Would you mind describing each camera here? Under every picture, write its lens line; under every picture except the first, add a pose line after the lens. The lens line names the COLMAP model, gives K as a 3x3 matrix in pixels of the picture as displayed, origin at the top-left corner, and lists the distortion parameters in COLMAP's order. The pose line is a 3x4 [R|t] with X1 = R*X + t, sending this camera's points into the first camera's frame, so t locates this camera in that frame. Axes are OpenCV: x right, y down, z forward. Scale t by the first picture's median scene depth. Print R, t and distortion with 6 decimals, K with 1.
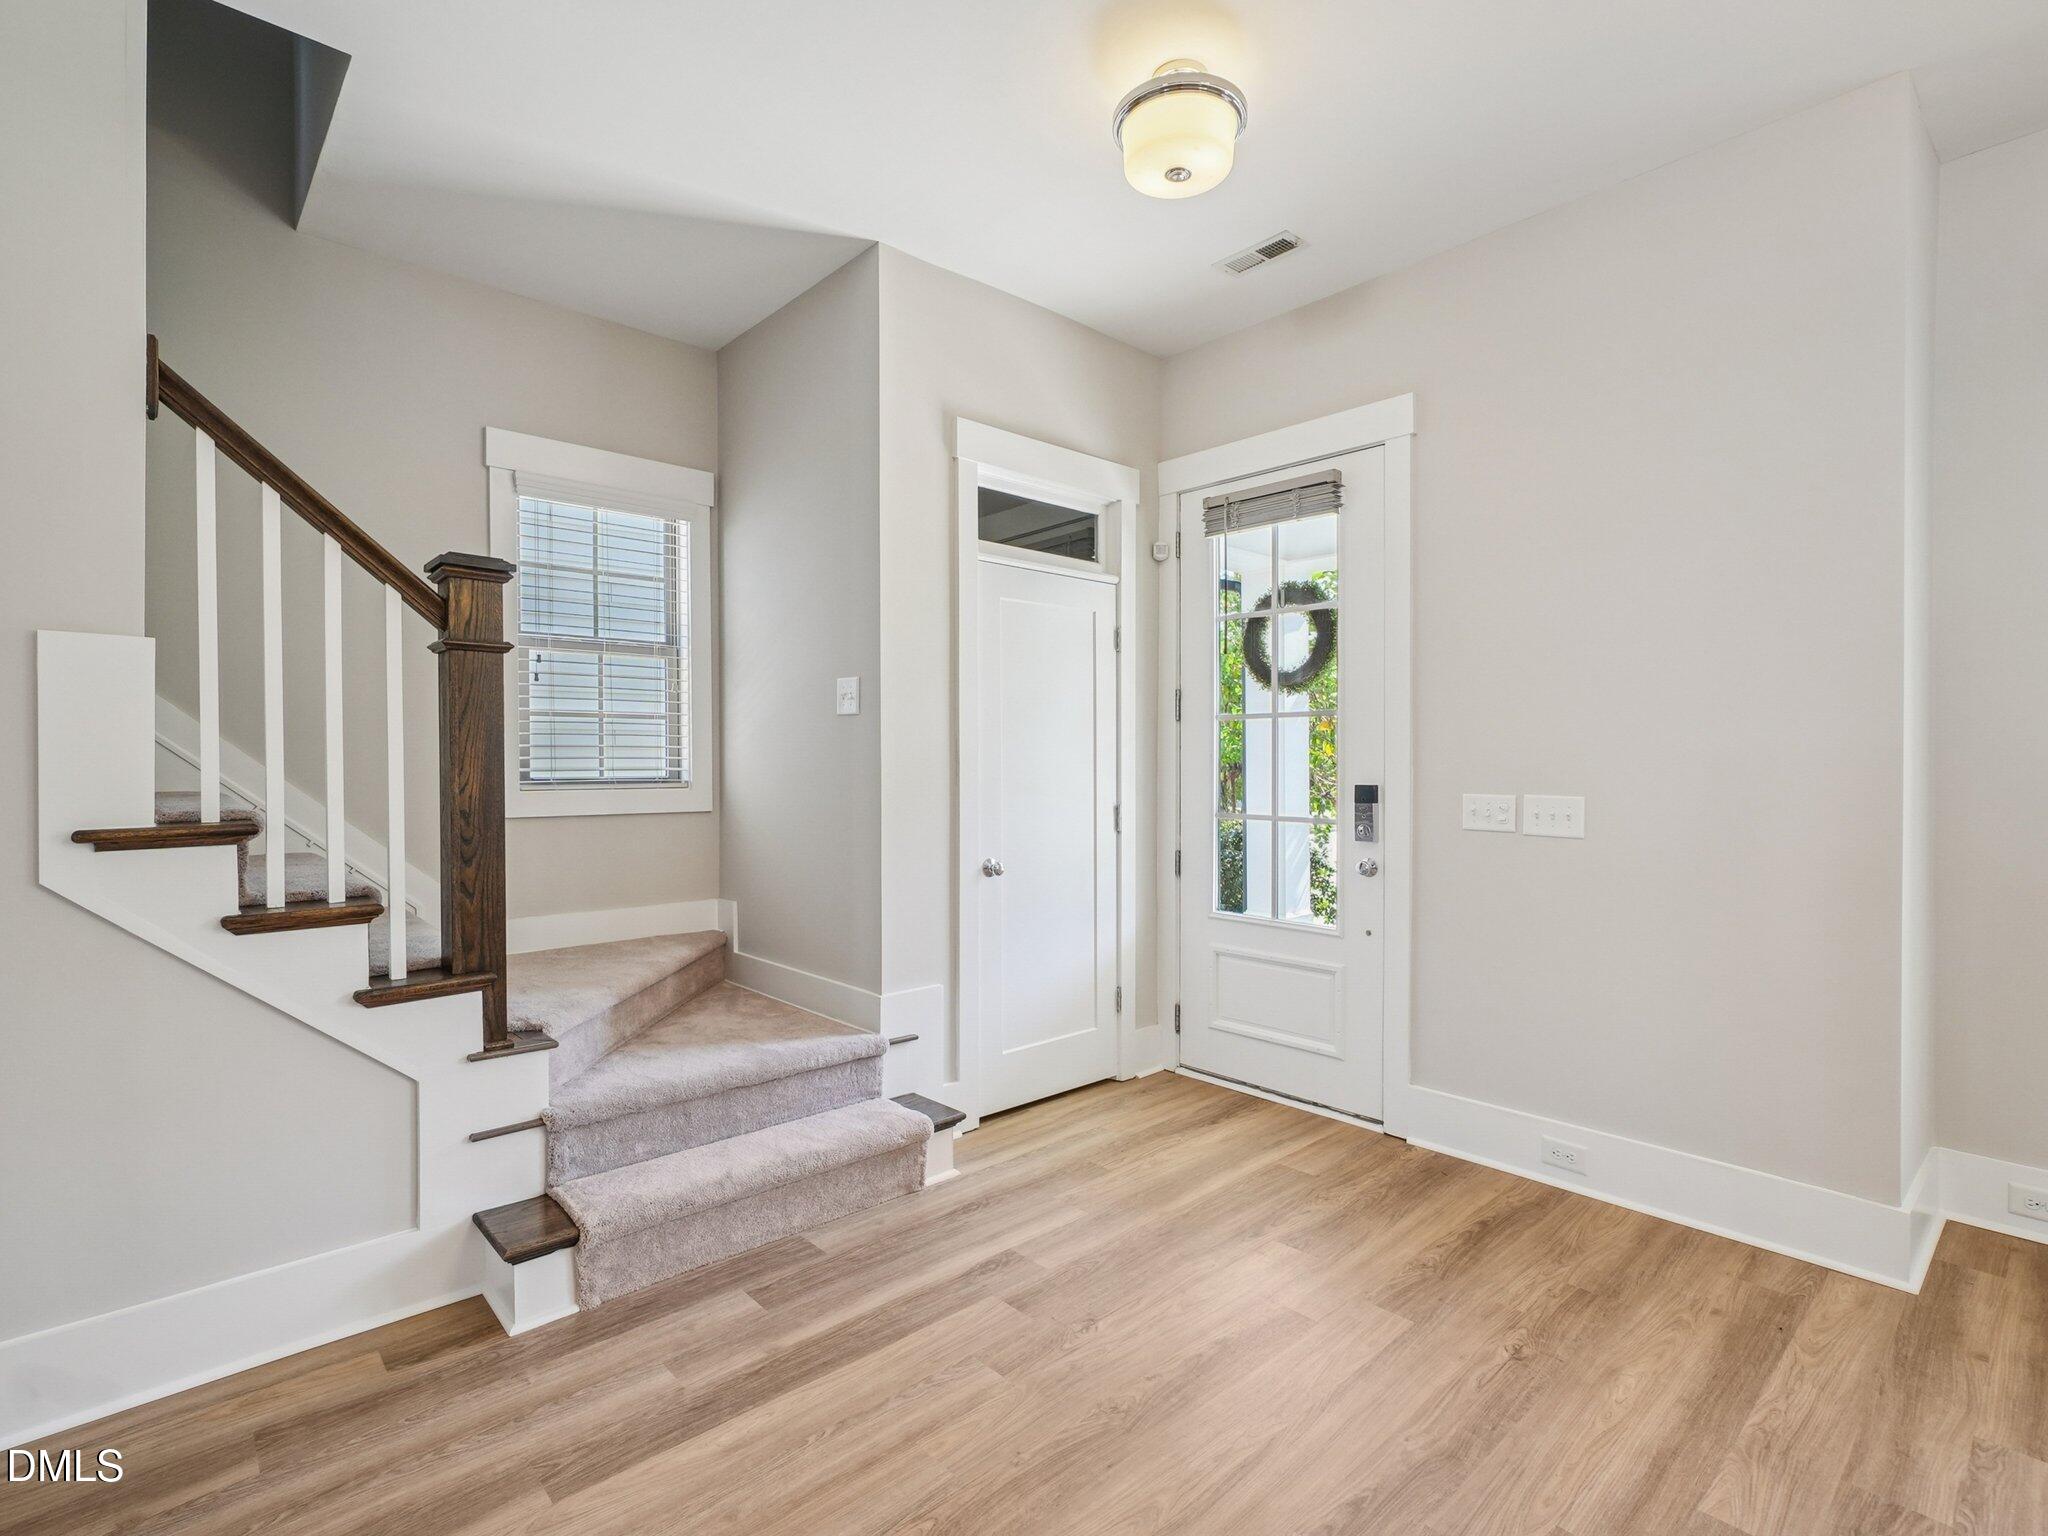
lens RADIAL K [[998.6, 0, 994.6], [0, 998.6, 776.8], [0, 0, 1]] dist [-0.001833, 0.006278]
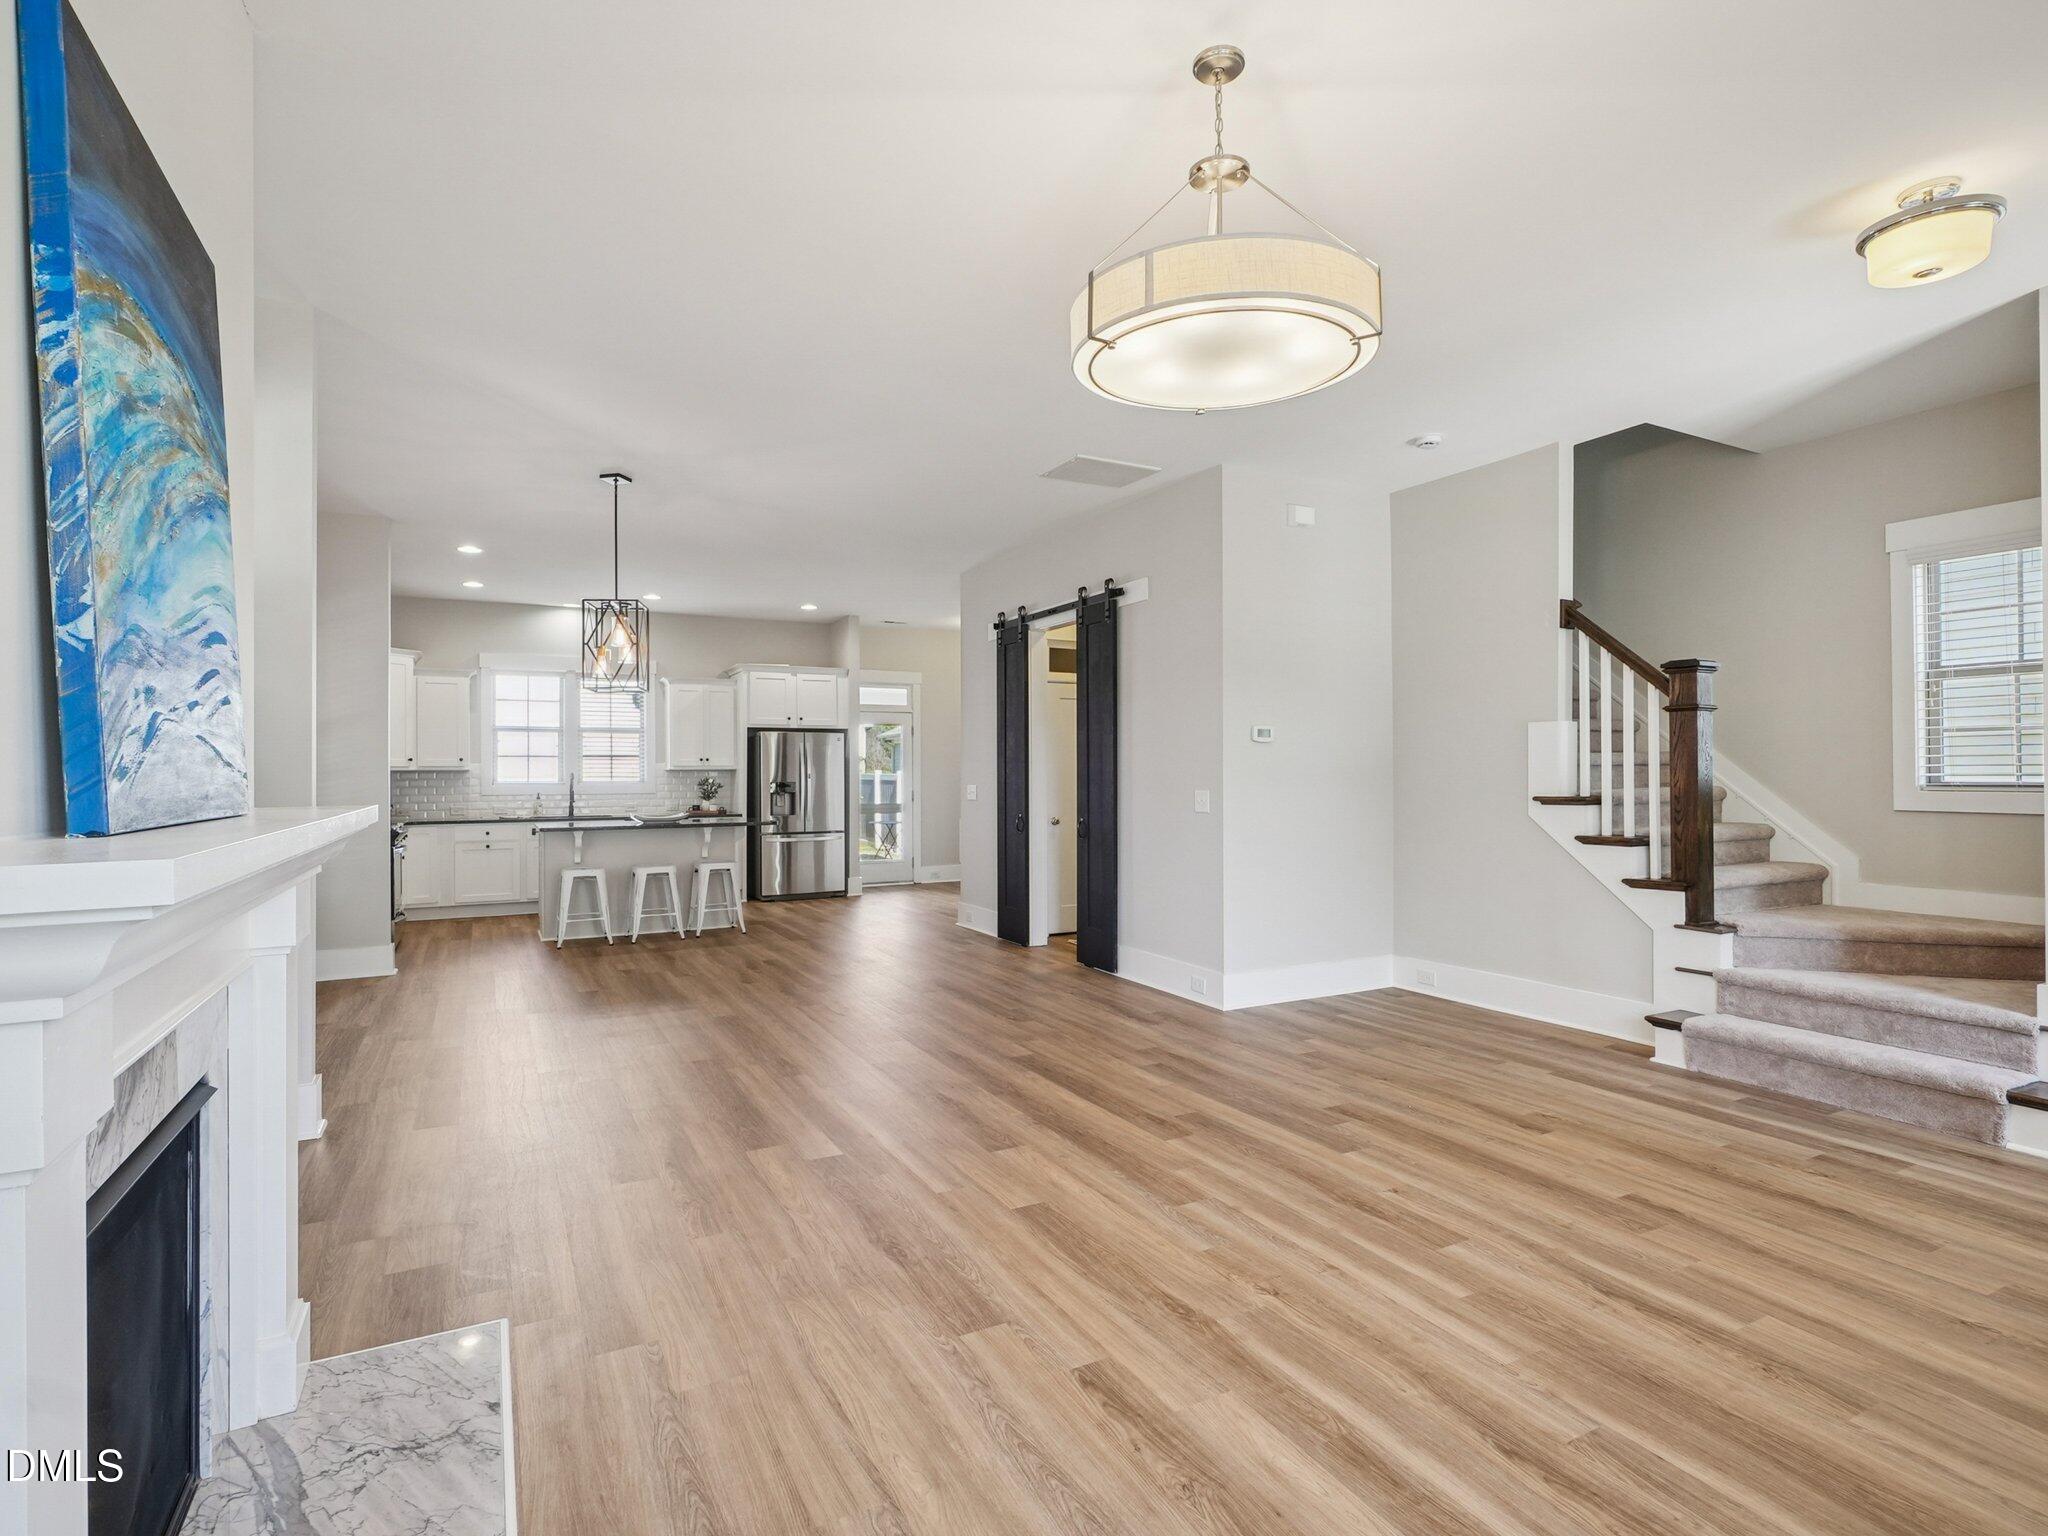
lens RADIAL K [[998.6, 0, 1015.5], [0, 998.6, 774.8], [0, 0, 1]] dist [-0.001833, 0.006278]
pose [[-0.237062, 0.005628, -0.971478, 1.405727], [-0.007415, 0.999944, 0.007602, -0.011602], [0.971466, 0.009006, -0.237007, 0.191155]]
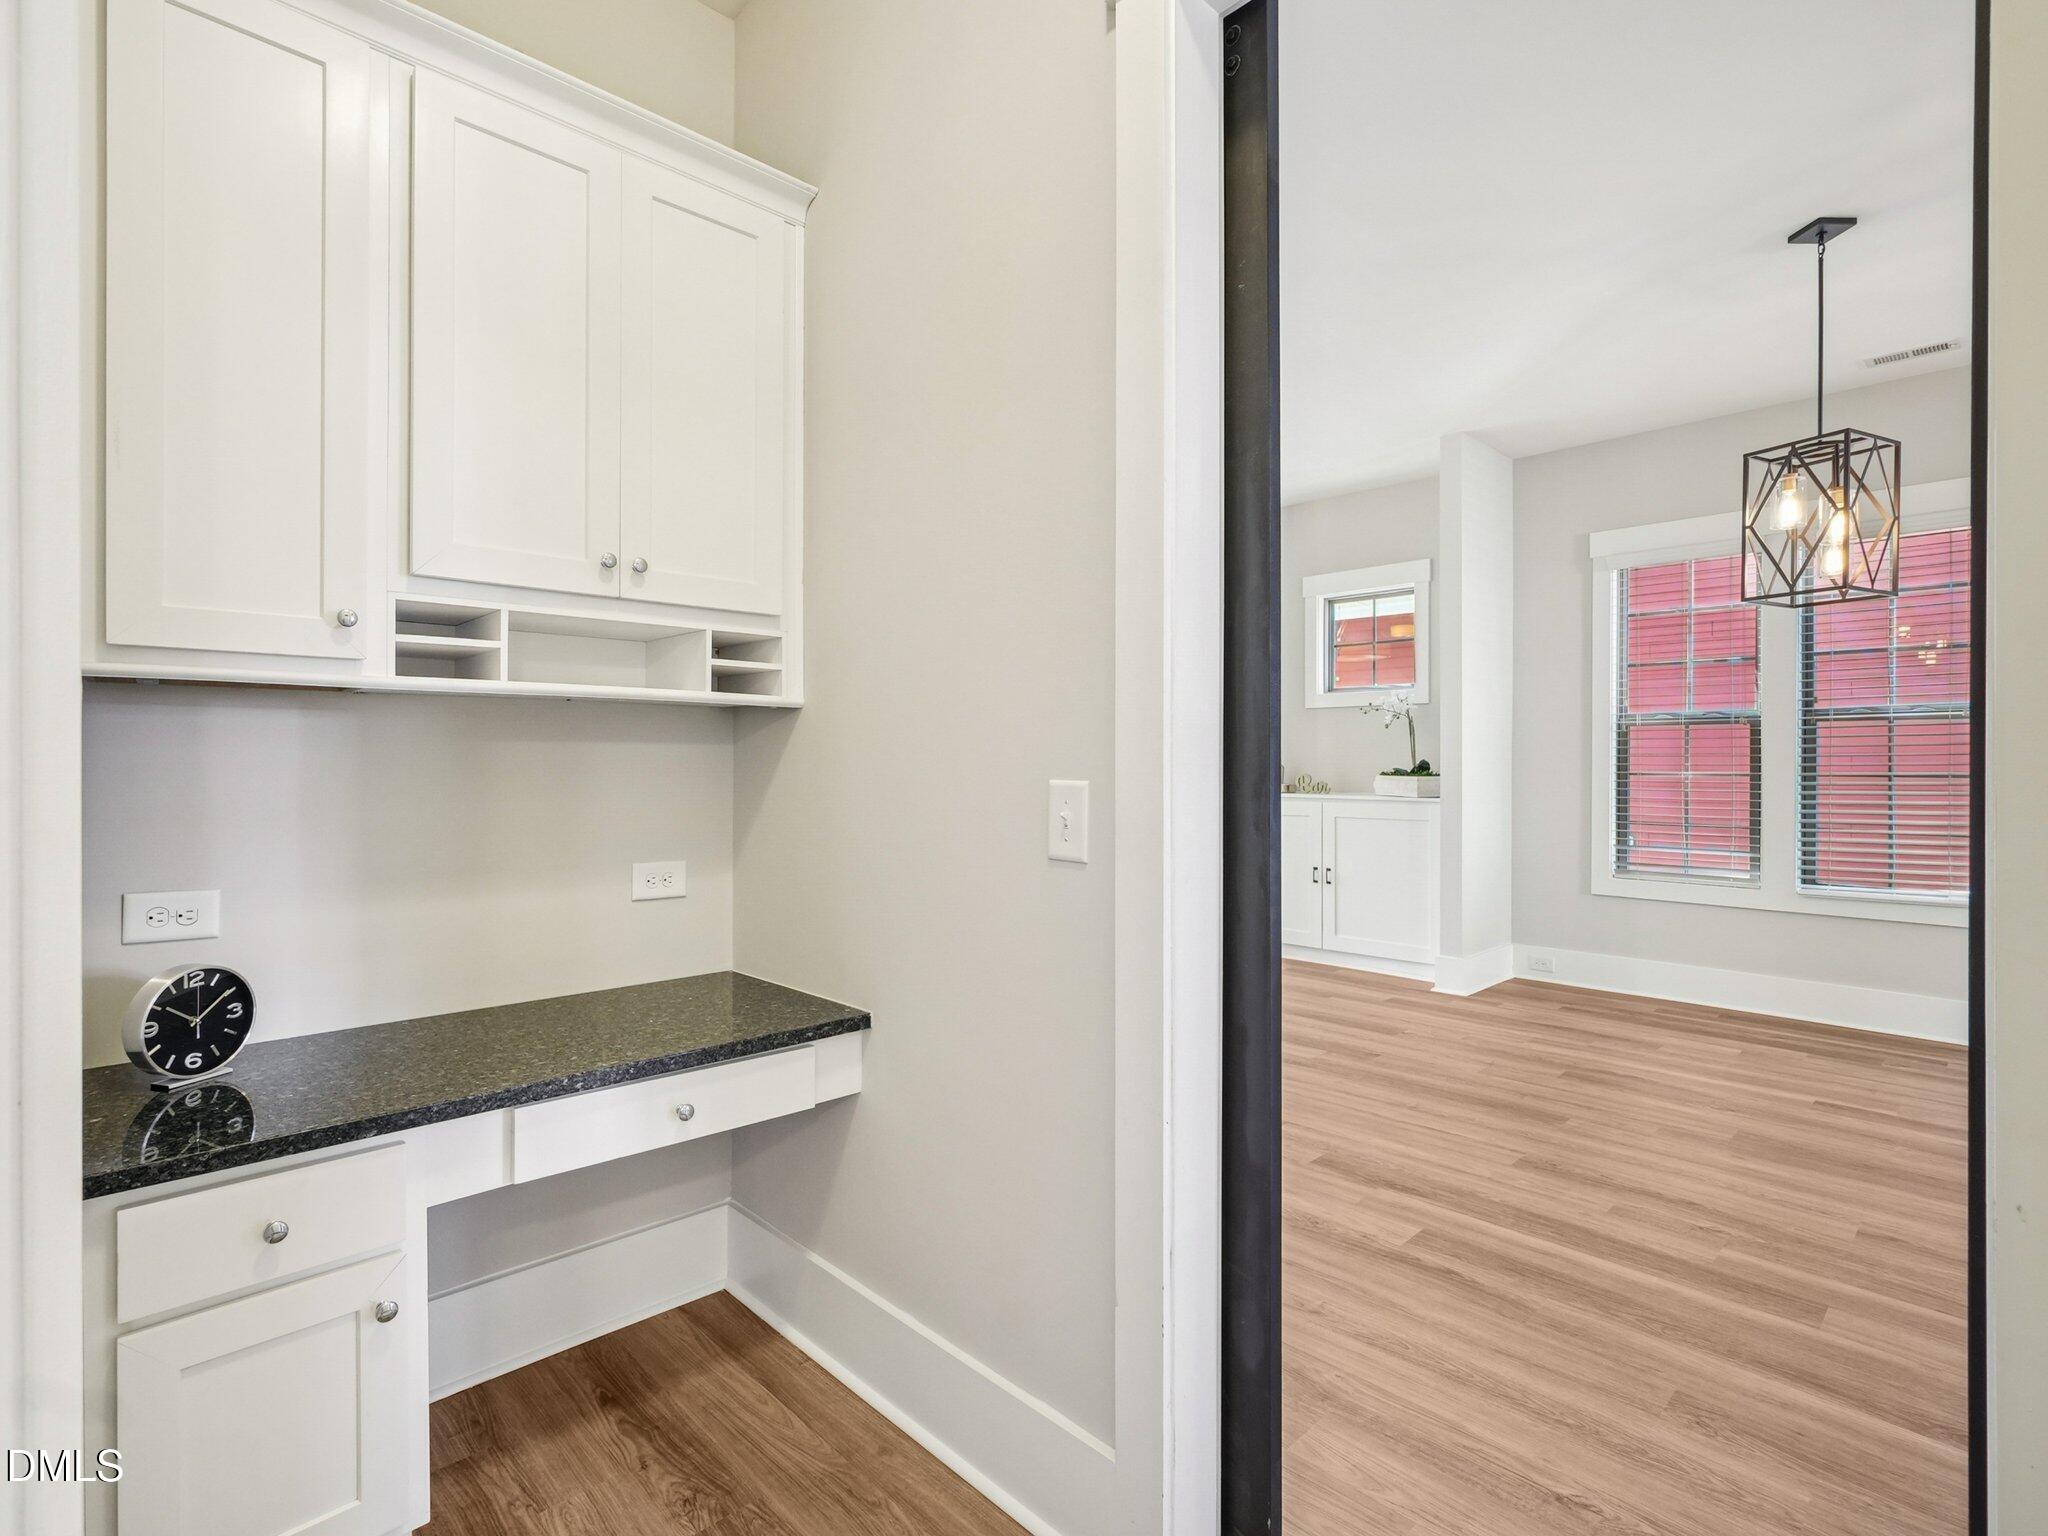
lens RADIAL K [[998.6, 0, 973.5], [0, 998.6, 765.1], [0, 0, 1]] dist [-0.001833, 0.006278]
pose [[-0.019873, 0.000408, 0.999802, -1.520507], [0.011756, 0.999931, -0.000174, 0.025050], [-0.999733, 0.011751, -0.019876, -0.060077]]
